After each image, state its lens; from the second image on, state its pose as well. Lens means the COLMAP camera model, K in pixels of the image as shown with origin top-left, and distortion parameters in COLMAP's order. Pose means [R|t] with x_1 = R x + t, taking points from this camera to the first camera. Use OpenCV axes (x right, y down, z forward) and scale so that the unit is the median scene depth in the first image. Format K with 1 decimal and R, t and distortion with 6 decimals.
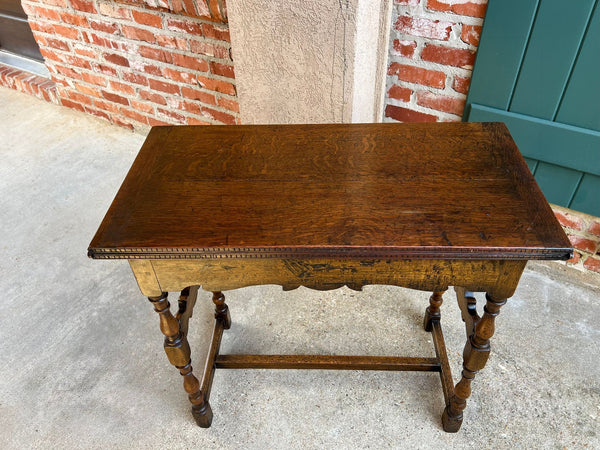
lens RADIAL K [[466.8, 0, 304.4], [0, 466.8, 225.8], [0, 0, 1]] dist [0.011918, 0.004516]
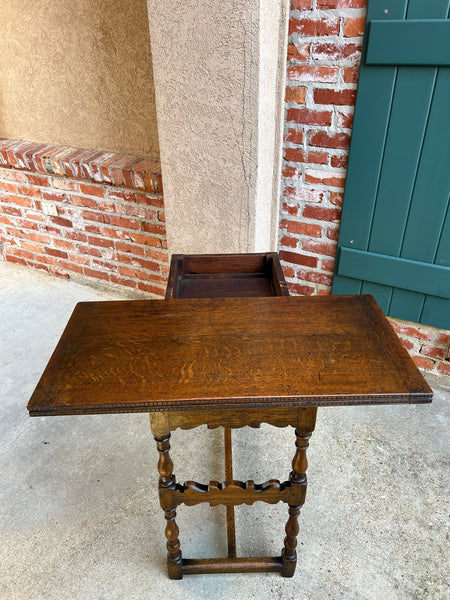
lens RADIAL K [[450.9, 0, 228.0], [0, 450.9, 301.5], [0, 0, 1]] dist [0.052548, -0.058818]
pose [[0.998516, -0.006203, 0.054103, -0.031697], [0.016829, 0.980013, -0.198222, 0.105929], [-0.051792, 0.198838, 0.978663, -0.170329]]
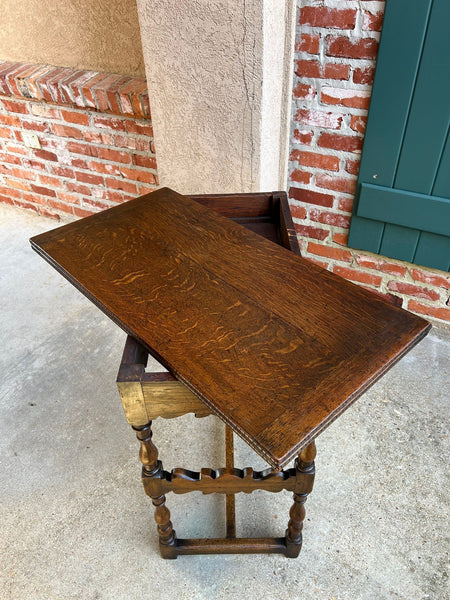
lens RADIAL K [[453.4, 0, 229.5], [0, 453.4, 300.1], [0, 0, 1]] dist [0.014603, -0.003888]
pose [[0.999396, -0.017349, 0.030107, -0.007201], [0.019089, 0.998104, -0.058511, 0.062362], [-0.029035, 0.059051, 0.997833, -0.068465]]
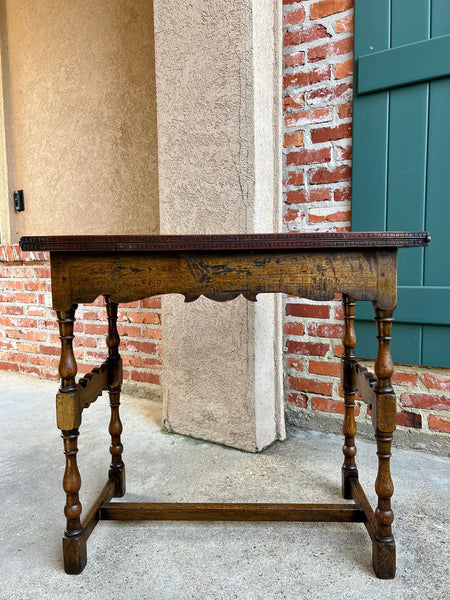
lens RADIAL K [[450.6, 0, 228.8], [0, 450.6, 304.2], [0, 0, 1]] dist [0.051603, -0.059174]
pose [[0.999805, 0.019645, -0.002099, 0.026237], [-0.016961, 0.798986, -0.601111, 0.337945], [-0.010132, 0.601029, 0.799163, 0.072454]]
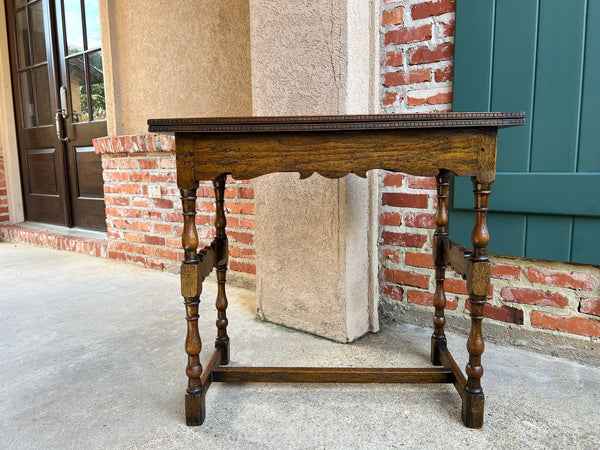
lens RADIAL K [[451.9, 0, 299.4], [0, 451.9, 224.8], [0, 0, 1]] dist [0.051552, -0.060414]
pose [[0.994780, 0.030218, -0.097470, 0.066520], [-0.079534, 0.828020, -0.555028, 0.338787], [0.063935, 0.559883, 0.826101, 0.097368]]
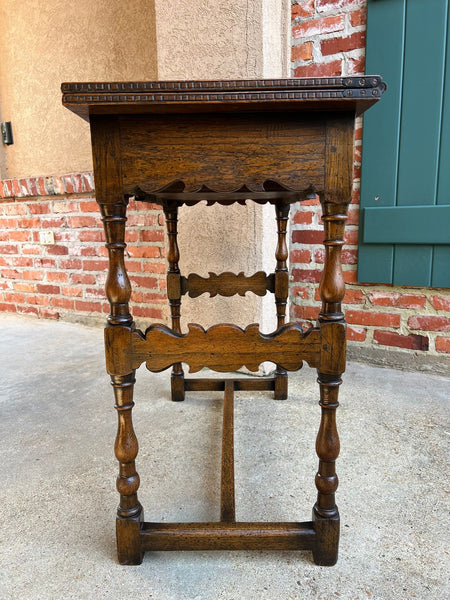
lens RADIAL K [[451.9, 0, 225.6], [0, 451.9, 303.0], [0, 0, 1]] dist [0.051552, -0.060414]
pose [[0.999840, 0.010238, 0.014637, -0.002558], [-0.001020, 0.850823, -0.525451, 0.377339], [-0.017834, 0.525352, 0.850698, 0.116029]]
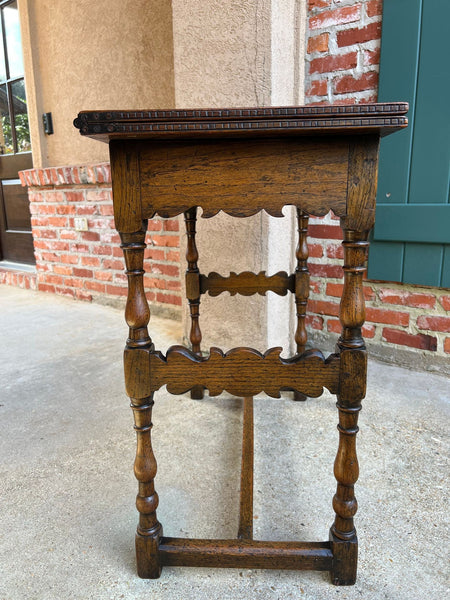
lens RADIAL K [[453.2, 0, 223.8], [0, 453.2, 299.3], [0, 0, 1]] dist [0.046520, -0.055149]
pose [[0.993937, 0.040560, -0.102201, 0.076992], [-0.085223, 0.871489, -0.482953, 0.361568], [0.069478, 0.488735, 0.869662, 0.080400]]
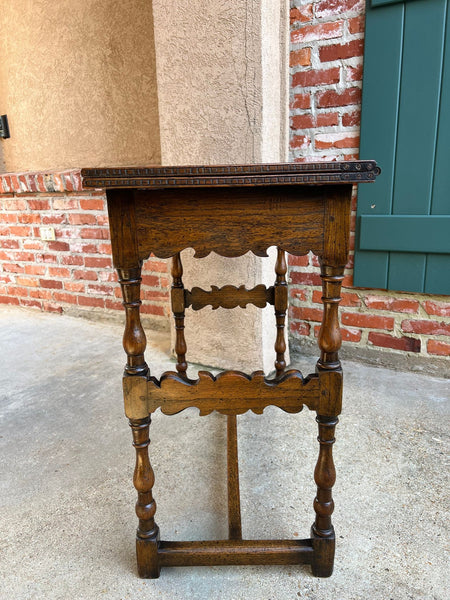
lens RADIAL K [[452.7, 0, 224.9], [0, 452.7, 304.0], [0, 0, 1]] dist [0.045863, -0.053477]
pose [[0.999764, -0.001146, 0.021696, -0.012054], [0.011120, 0.884890, -0.465667, 0.336658], [-0.018665, 0.465799, 0.884694, 0.056273]]
